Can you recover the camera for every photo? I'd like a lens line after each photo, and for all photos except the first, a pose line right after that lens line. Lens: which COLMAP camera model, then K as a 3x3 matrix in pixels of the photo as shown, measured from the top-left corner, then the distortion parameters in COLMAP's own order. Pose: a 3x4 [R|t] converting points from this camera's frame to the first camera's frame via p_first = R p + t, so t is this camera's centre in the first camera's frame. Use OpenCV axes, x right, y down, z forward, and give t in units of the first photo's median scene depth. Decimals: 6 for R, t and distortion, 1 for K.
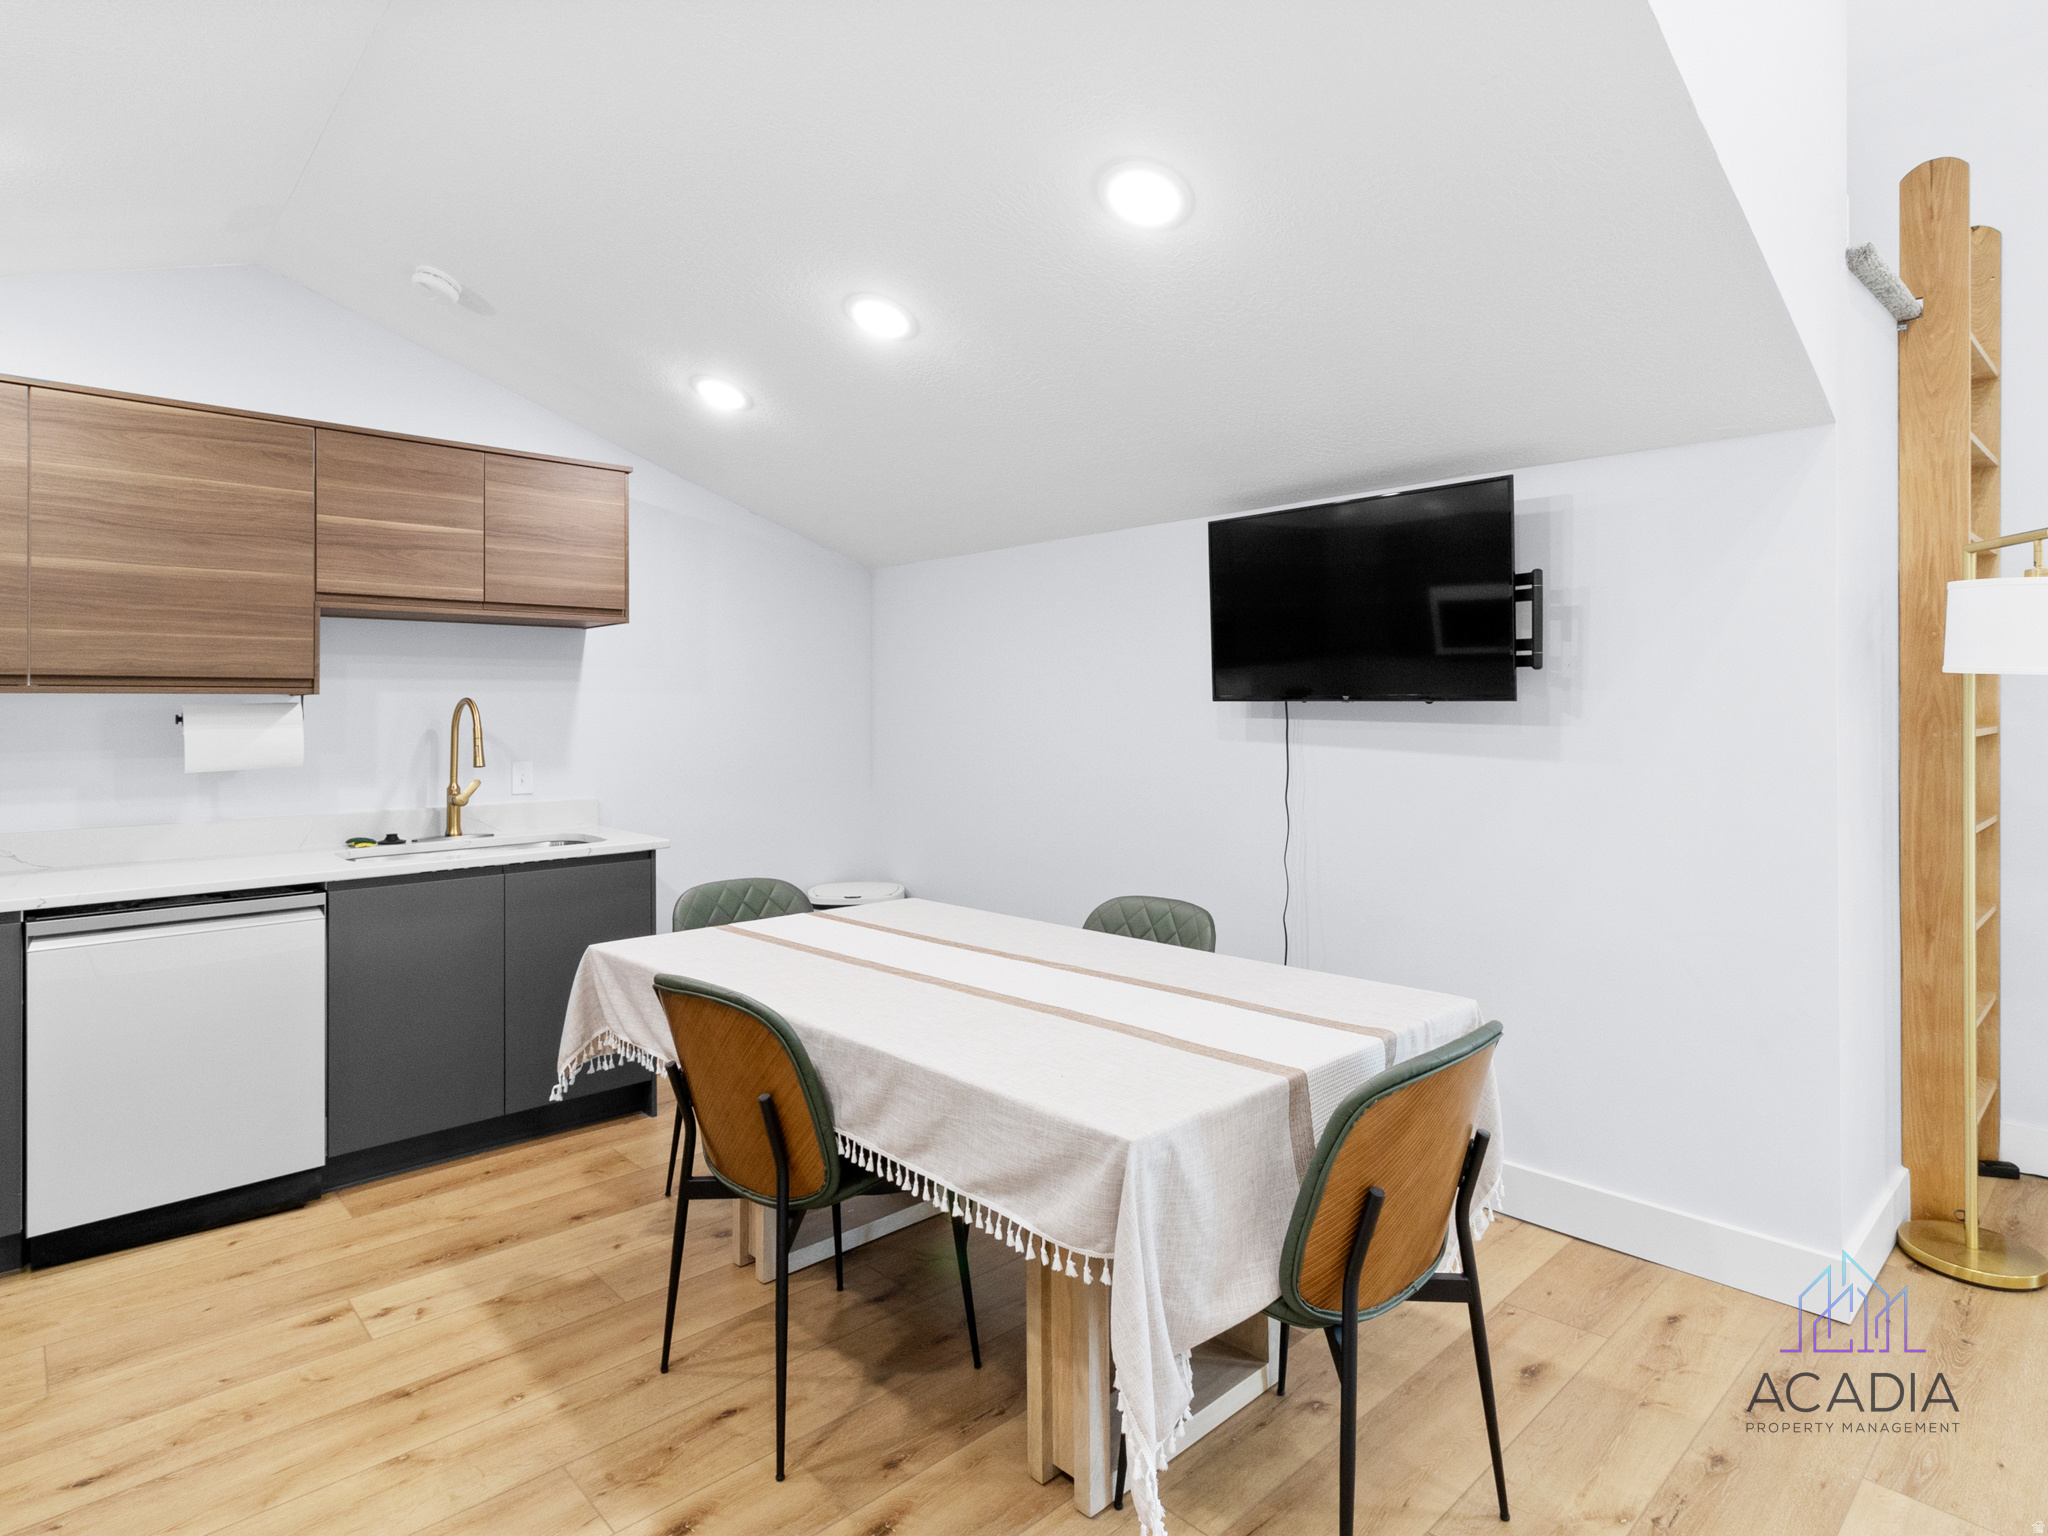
lens RADIAL K [[1110.6, 0, 1063.9], [0, 1110.6, 704.4], [0, 0, 1]] dist [0.002111, -0.000345]
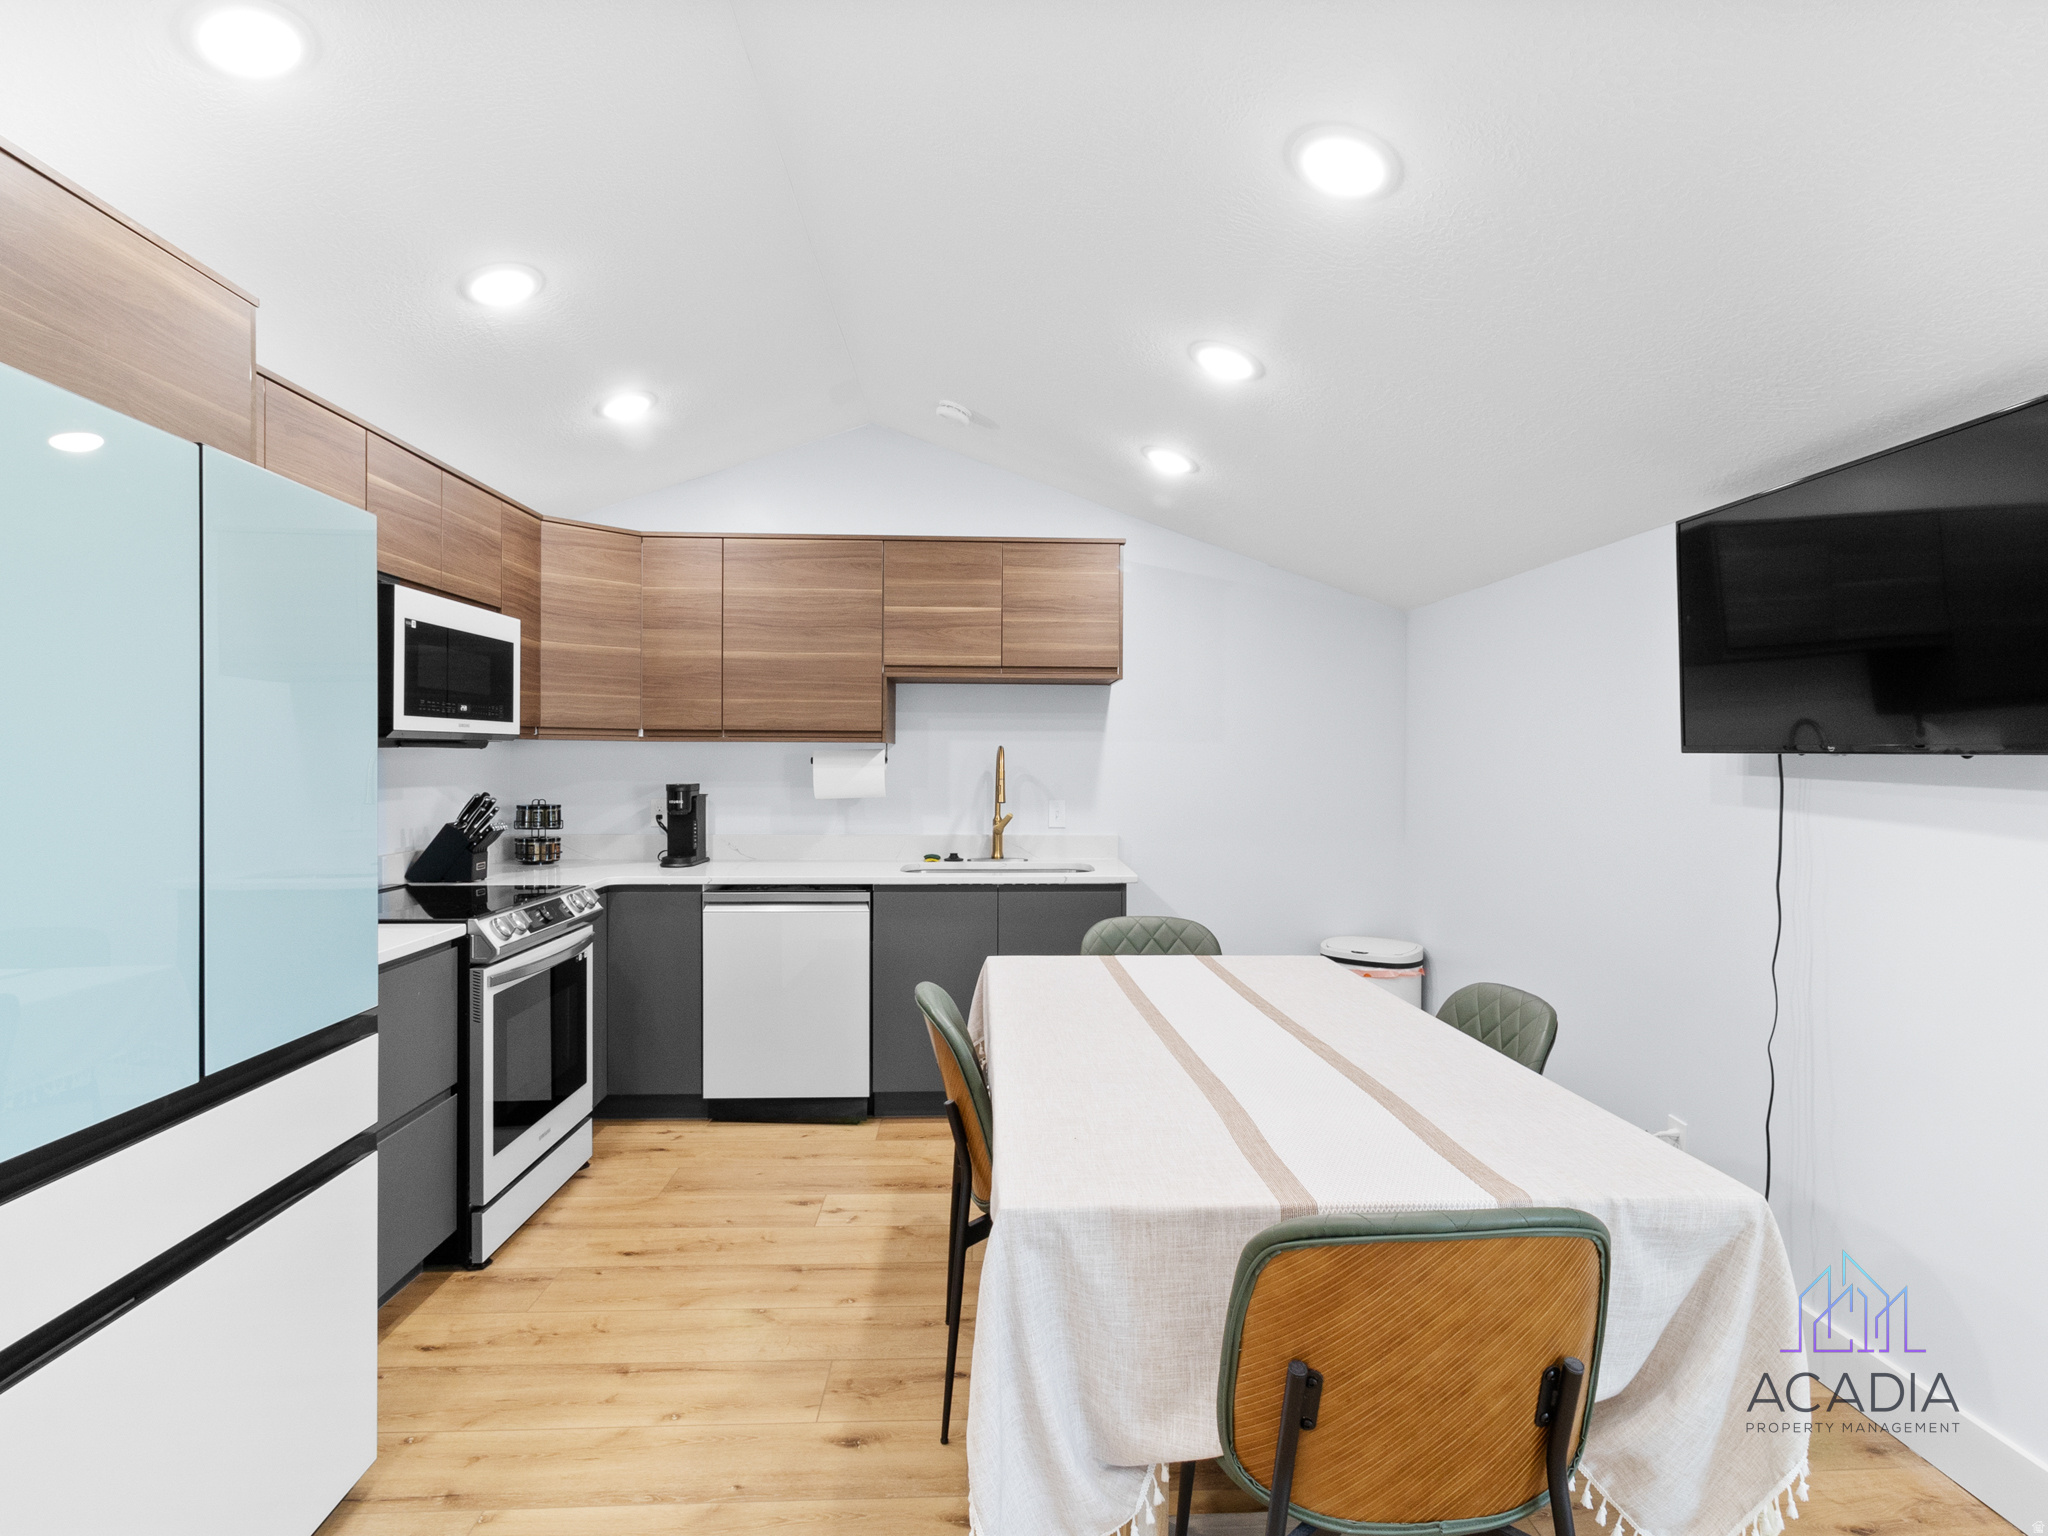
lens RADIAL K [[1093.5, 0, 1047.1], [0, 1093.5, 768.6], [0, 0, 1]] dist [0.002008, 0.000625]
pose [[0.754213, 0.016527, -0.656422, 0.336179], [-0.007128, 0.999830, 0.016983, -0.001887], [0.656592, -0.008129, 0.754203, 0.150014]]
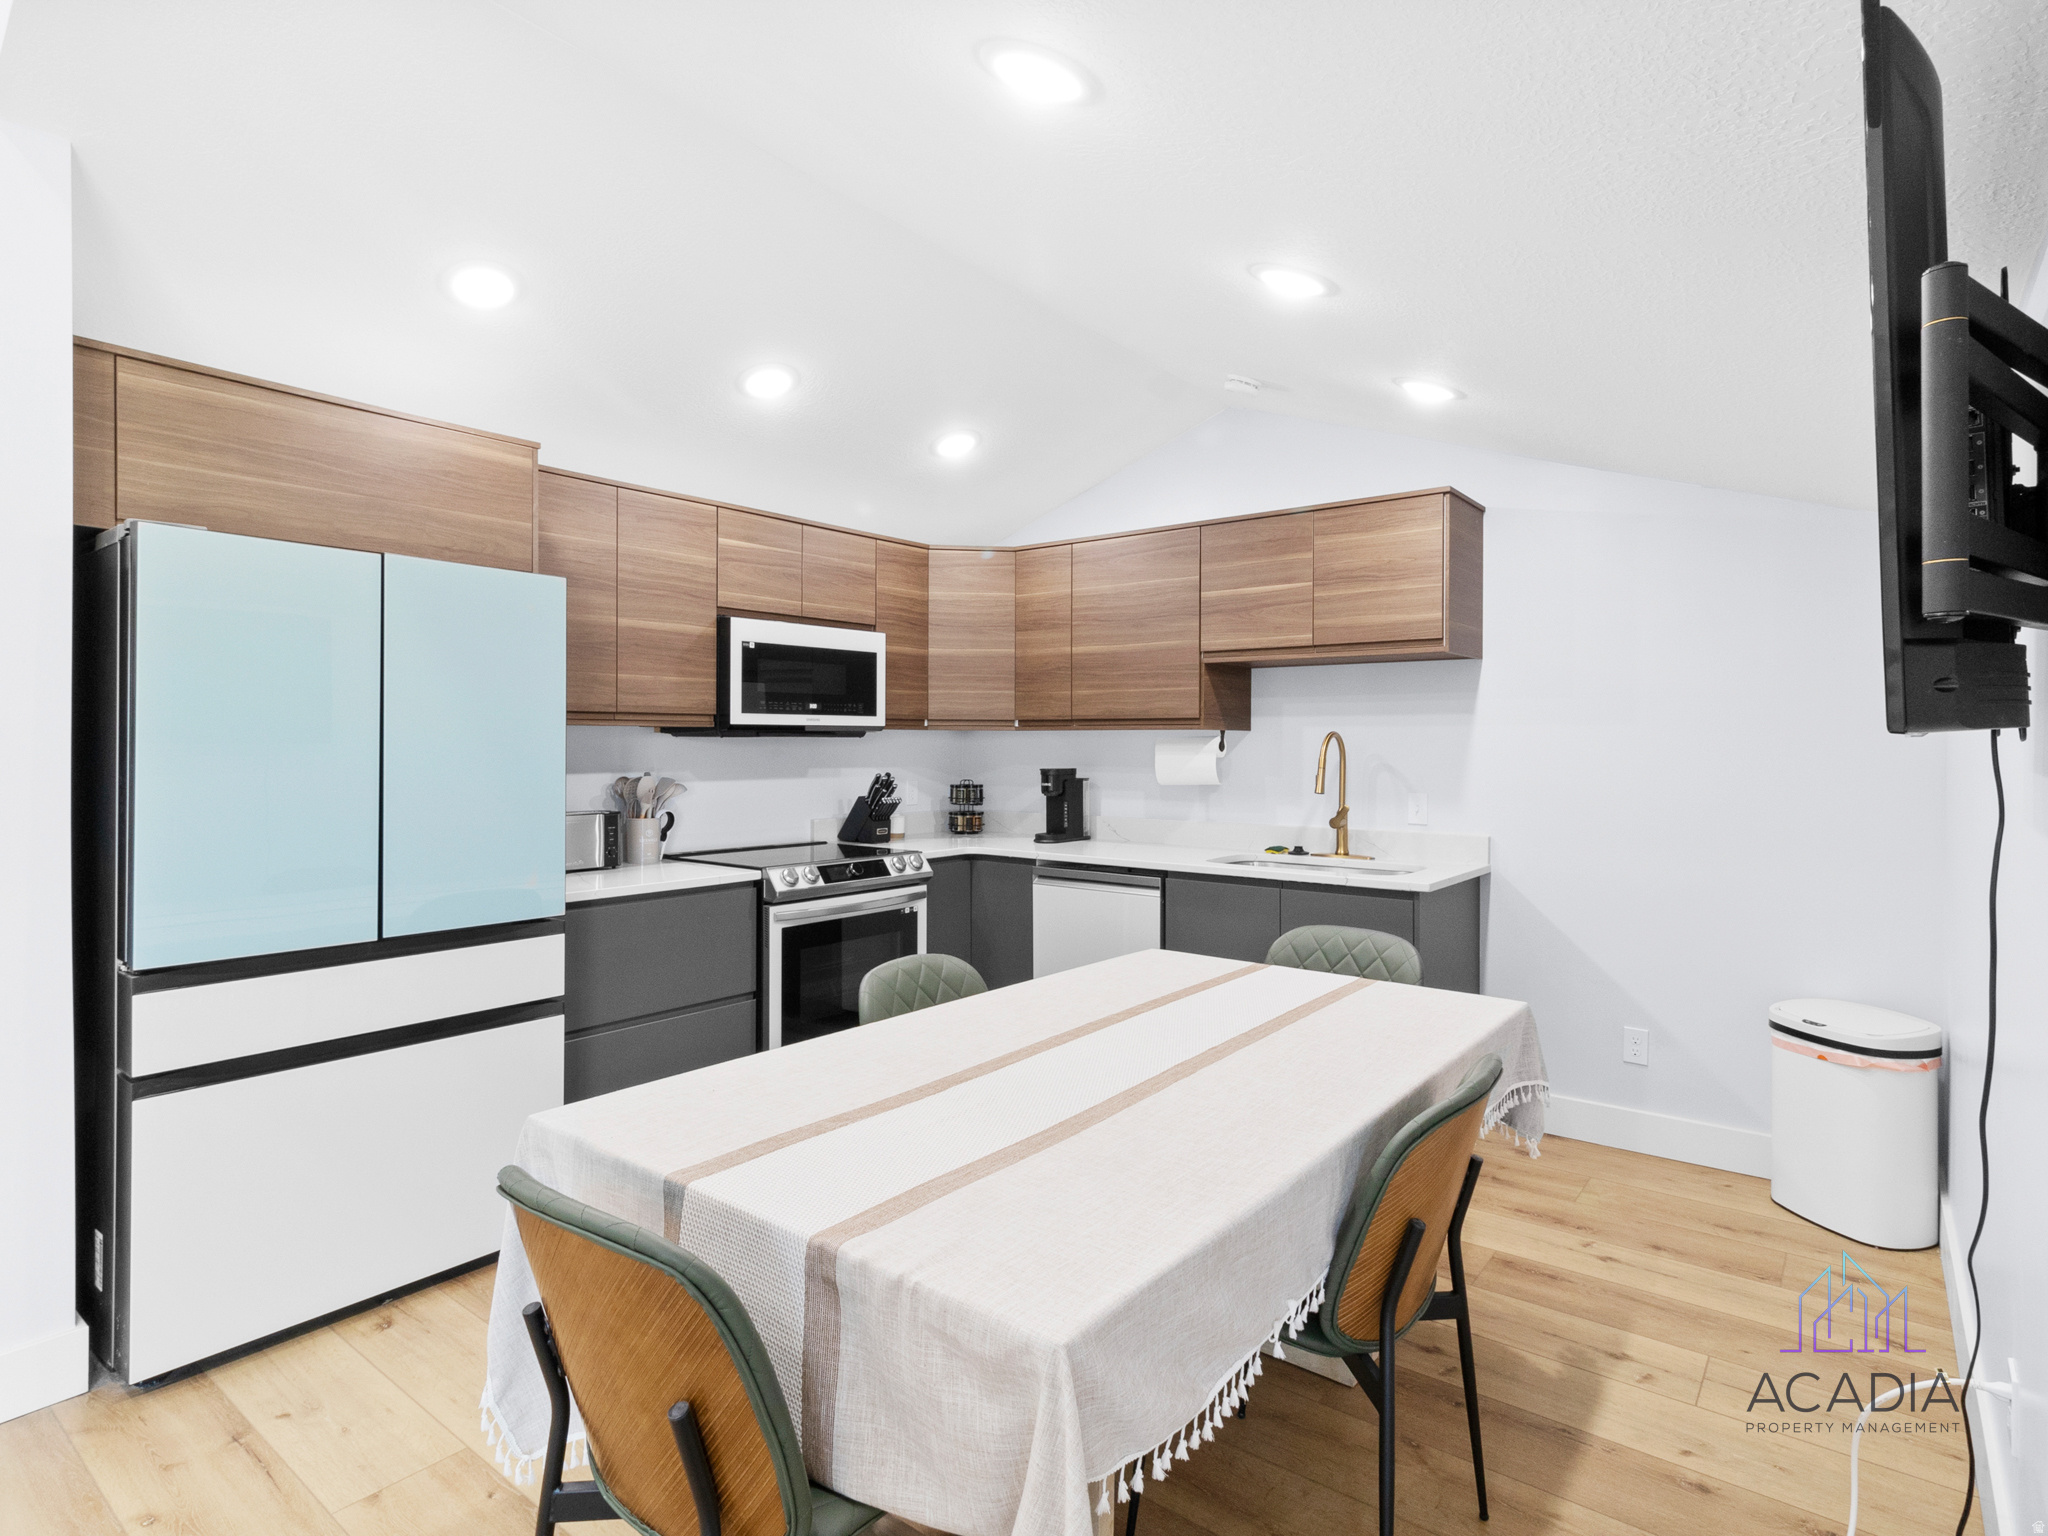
lens RADIAL K [[1093.6, 0, 1038.6], [0, 1093.6, 754.3], [0, 0, 1]] dist [0.003591, -0.000623]
pose [[0.132281, 0.017519, -0.991057, 0.597927], [-0.000654, 0.999845, 0.017587, -0.002642], [0.991212, -0.001678, 0.132272, 0.653957]]
